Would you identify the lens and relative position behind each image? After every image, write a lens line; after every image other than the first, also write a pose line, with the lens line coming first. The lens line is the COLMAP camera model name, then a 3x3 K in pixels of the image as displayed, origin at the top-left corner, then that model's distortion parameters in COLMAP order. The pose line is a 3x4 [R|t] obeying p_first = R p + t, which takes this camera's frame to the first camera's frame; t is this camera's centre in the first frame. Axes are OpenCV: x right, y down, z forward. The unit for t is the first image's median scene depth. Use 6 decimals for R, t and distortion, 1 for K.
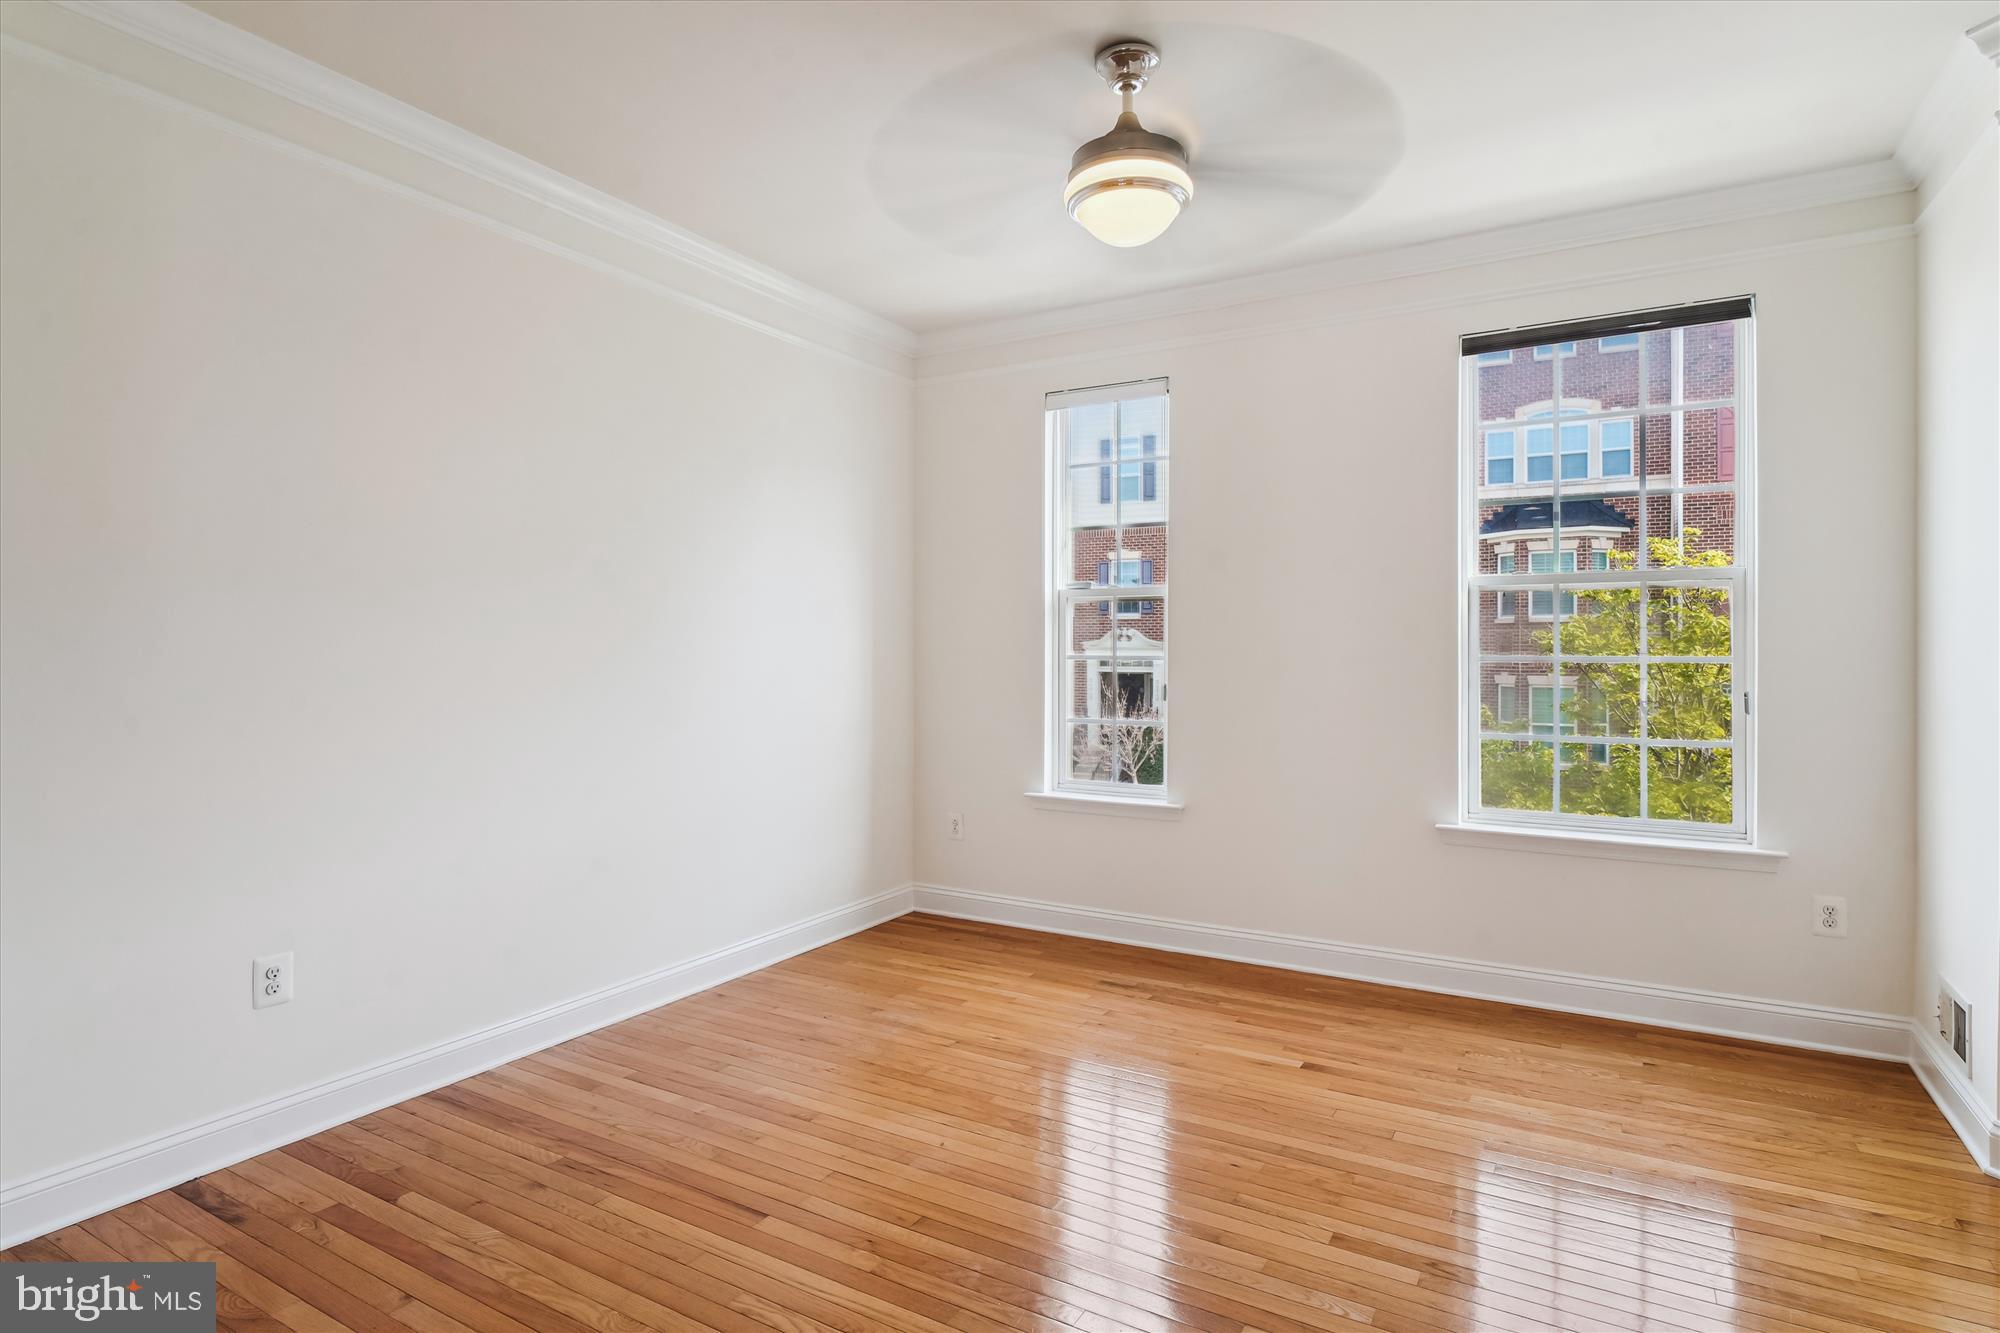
lens RADIAL K [[1050.7, 0, 977.4], [0, 1050.7, 652.0], [0, 0, 1]] dist [-0.002726, -0.000108]
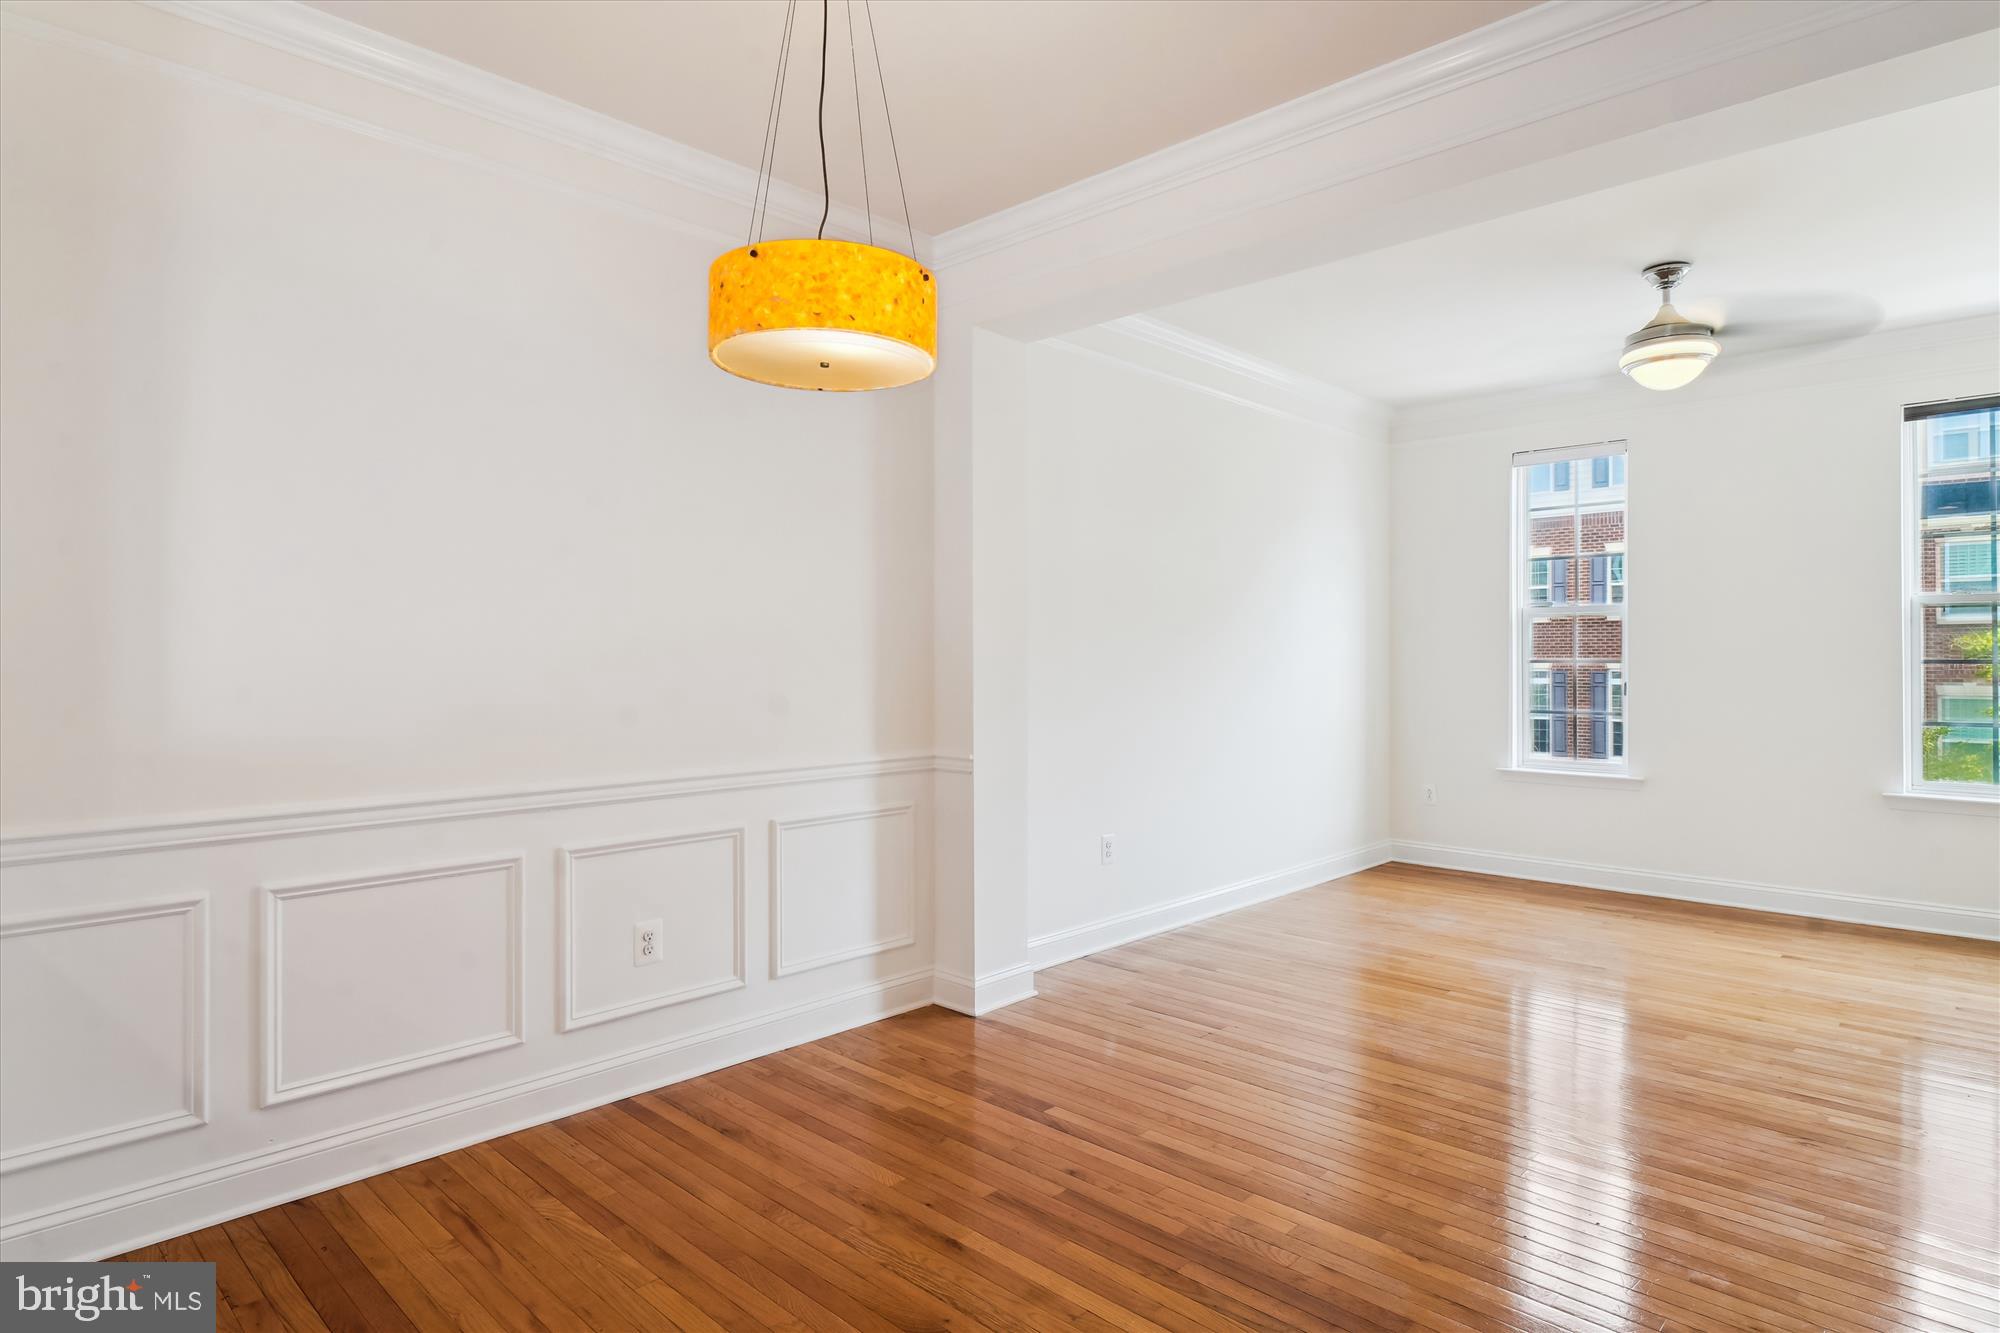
lens RADIAL K [[1068.7, 0, 995.5], [0, 1068.7, 655.8], [0, 0, 1]] dist [-0.003341, 0.001947]
pose [[0.971964, -0.003655, -0.235100, -0.248065], [0.004068, 0.999991, 0.001271, -0.005946], [0.235093, -0.002192, 0.971970, -0.416718]]
